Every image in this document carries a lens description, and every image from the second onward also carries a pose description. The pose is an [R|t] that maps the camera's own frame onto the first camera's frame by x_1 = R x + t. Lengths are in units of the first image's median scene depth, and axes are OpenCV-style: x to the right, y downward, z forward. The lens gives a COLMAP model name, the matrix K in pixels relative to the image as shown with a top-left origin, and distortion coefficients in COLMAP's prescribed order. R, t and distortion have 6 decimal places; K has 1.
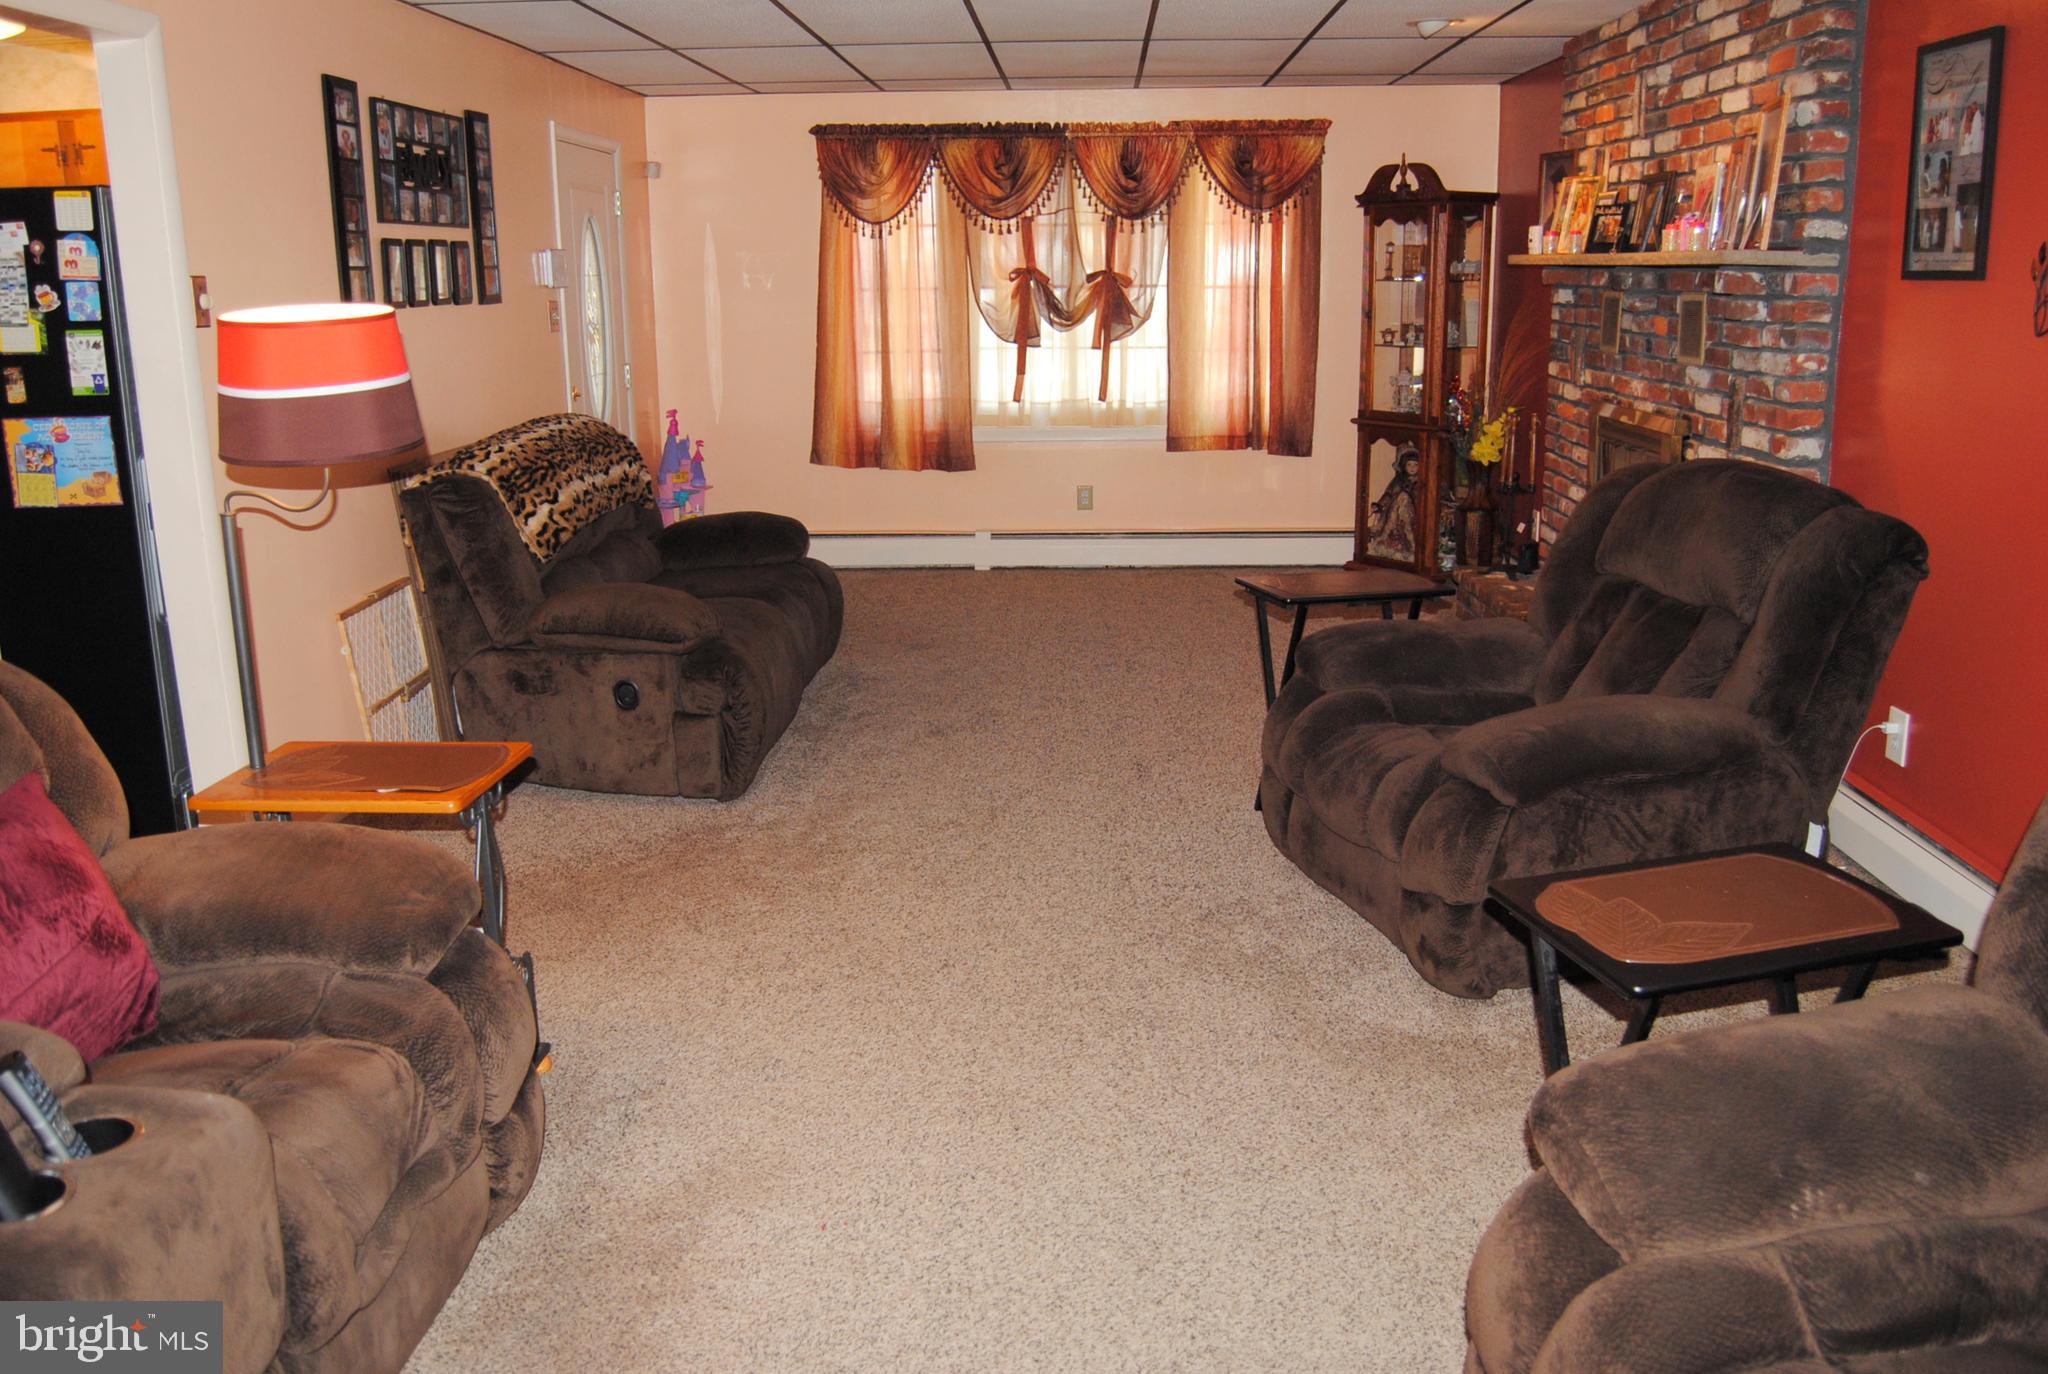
lens RADIAL K [[1614.8, 0, 1009.0], [0, 1614.8, 697.2], [0, 0, 1]] dist [-0.093907, 0.037007]
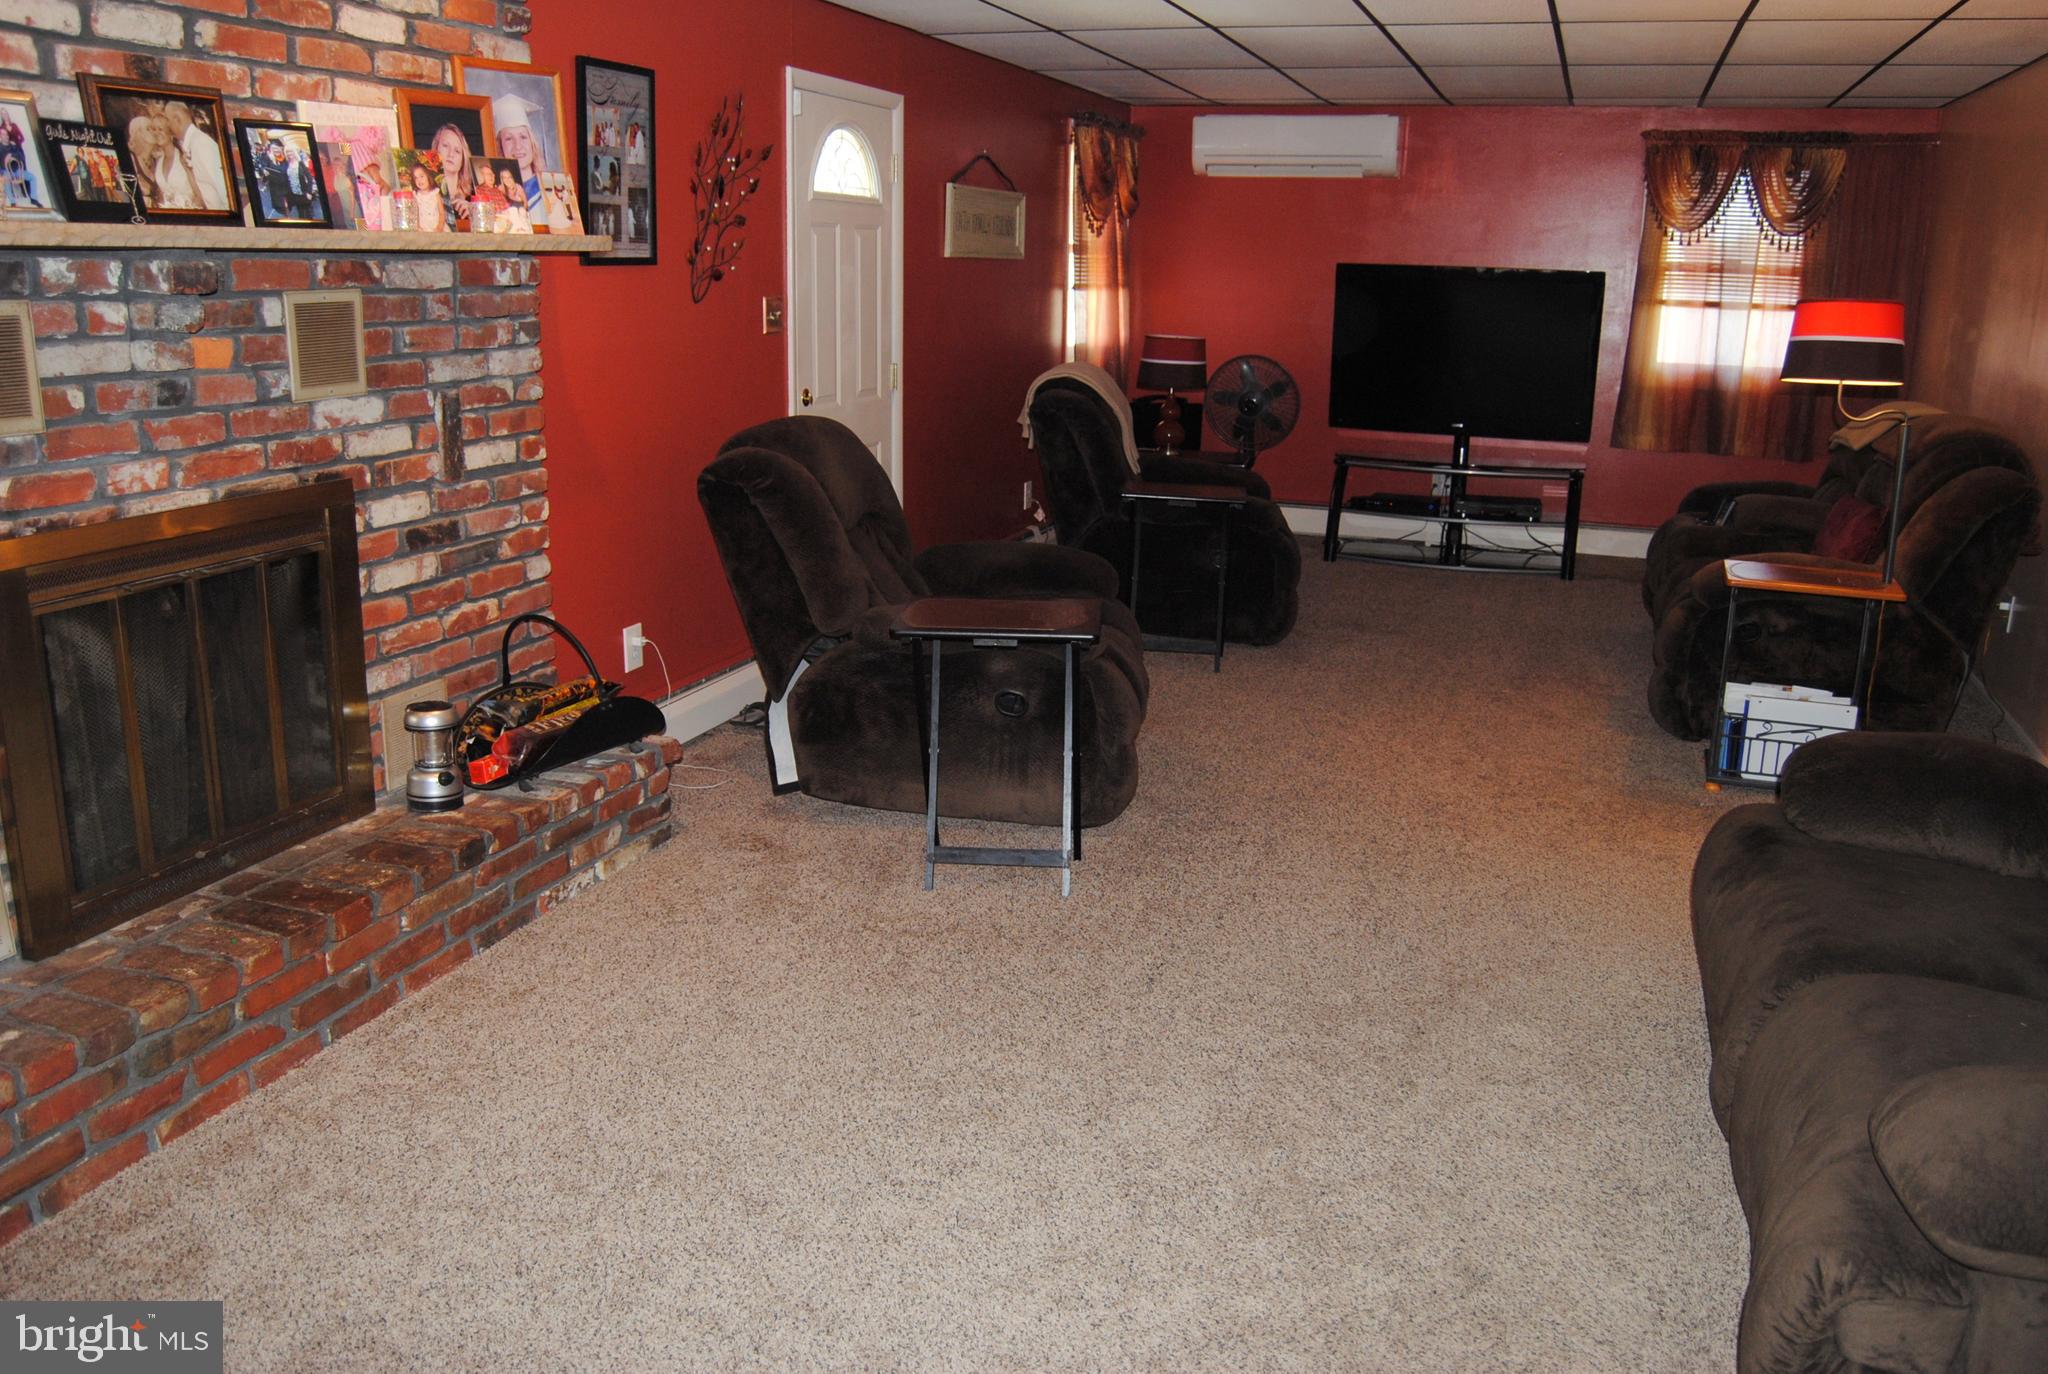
lens RADIAL K [[1614.8, 0, 1029.6], [0, 1614.8, 676.8], [0, 0, 1]] dist [-0.093907, 0.037007]
pose [[-0.954700, -0.079574, 0.286734, -0.051044], [0.069247, 0.877720, 0.474145, -0.365545], [-0.289401, 0.472521, -0.832449, 1.383434]]
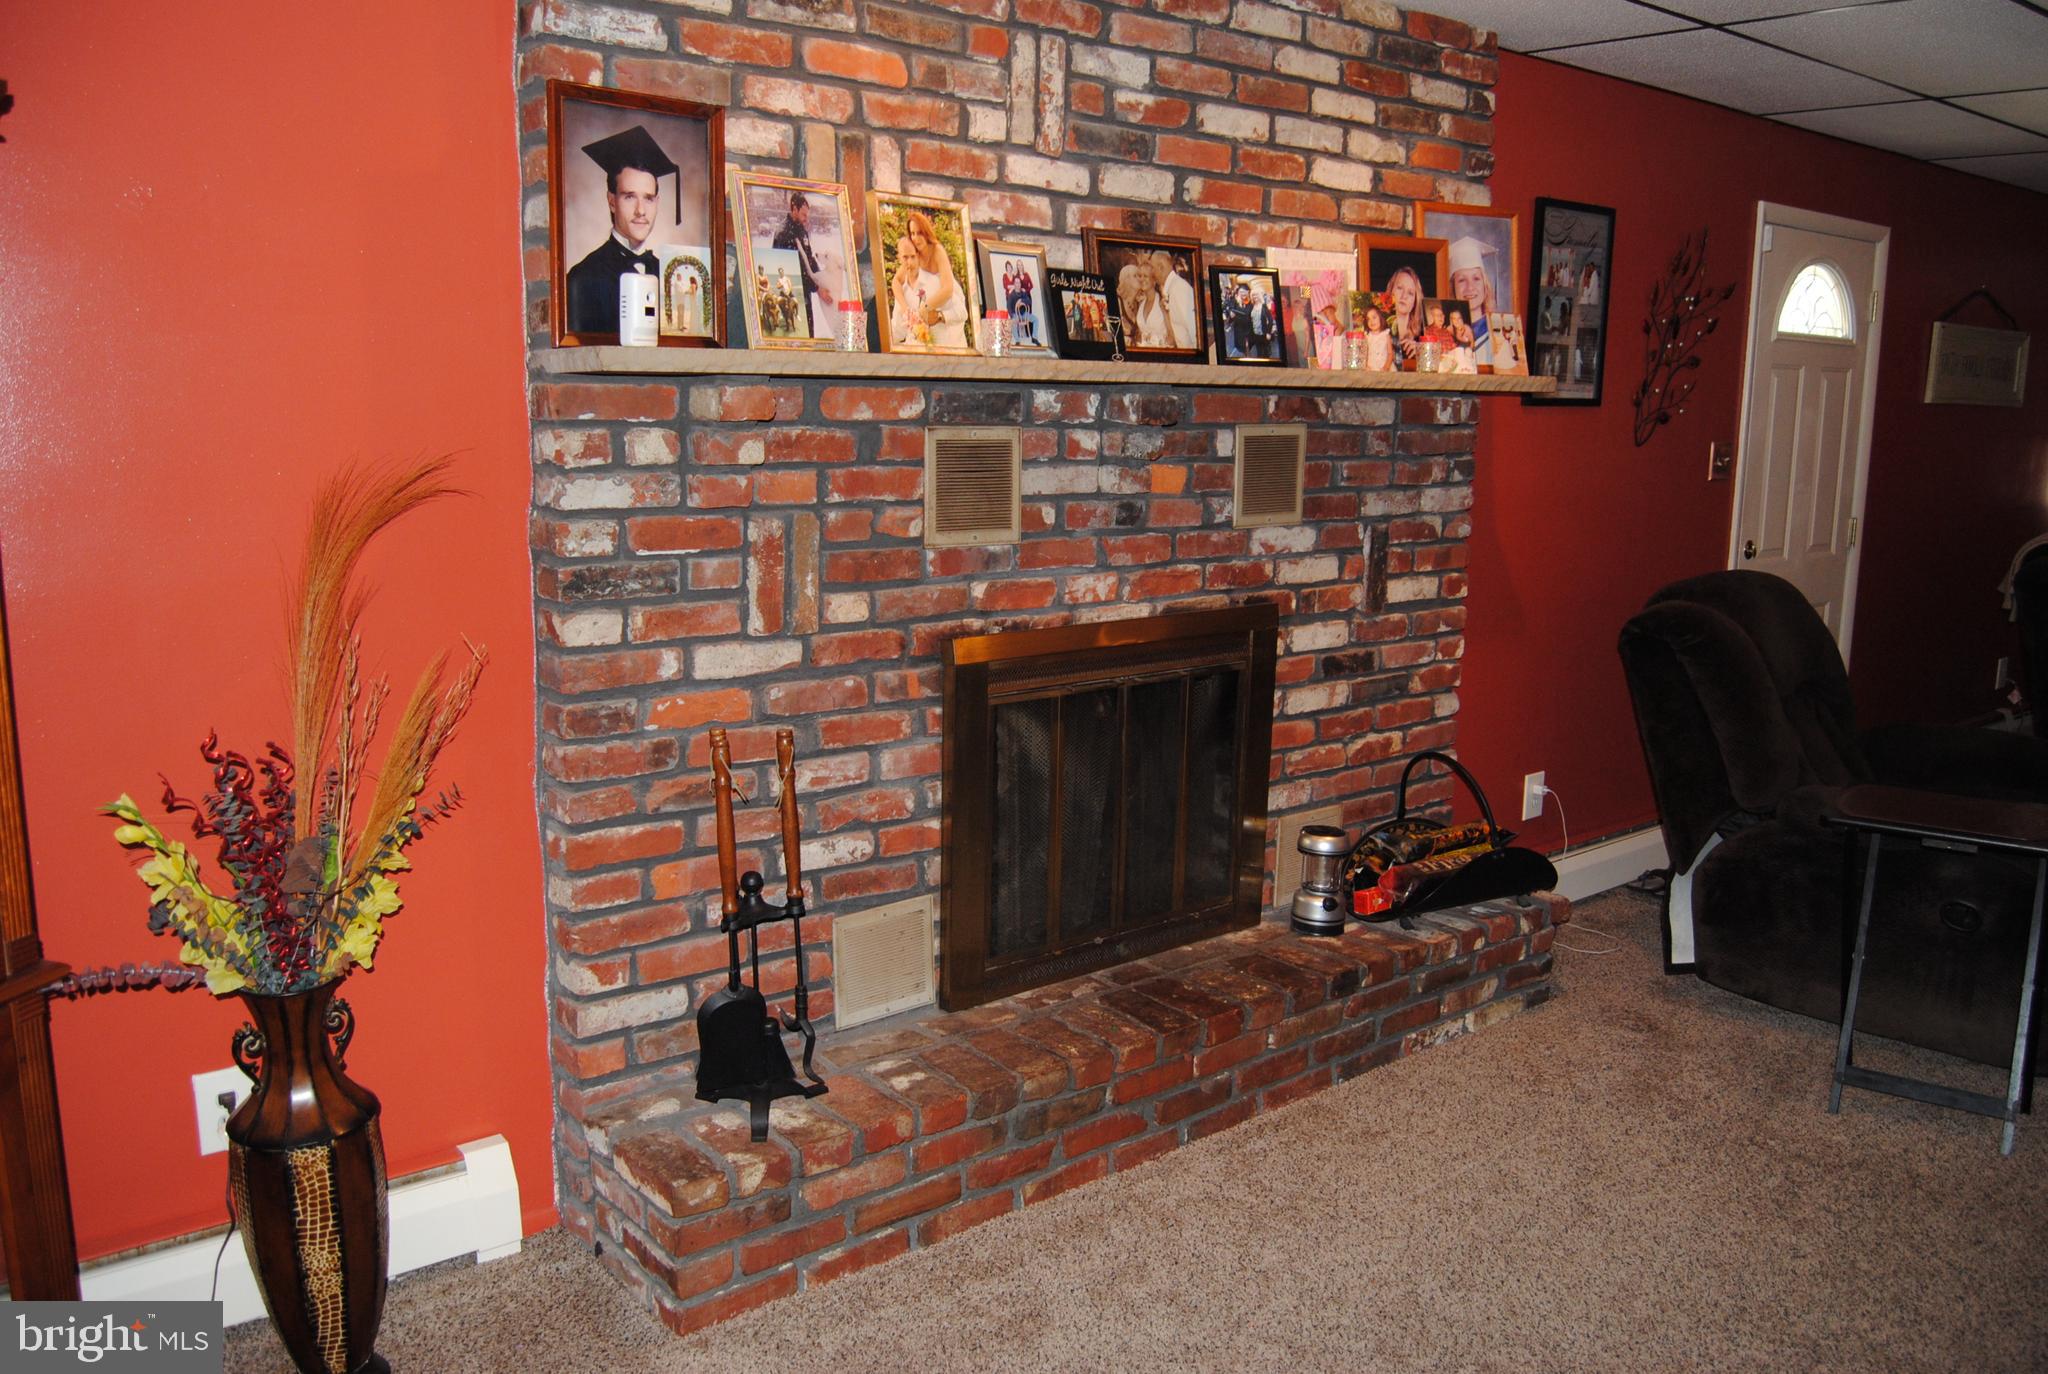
lens RADIAL K [[1614.8, 0, 1034.3], [0, 1614.8, 675.8], [0, 0, 1]] dist [-0.093907, 0.037007]
pose [[-0.652152, -0.133843, 0.746179, -0.042145], [0.185615, 0.926140, 0.328348, -0.364123], [-0.735013, 0.352635, -0.579141, 1.369883]]
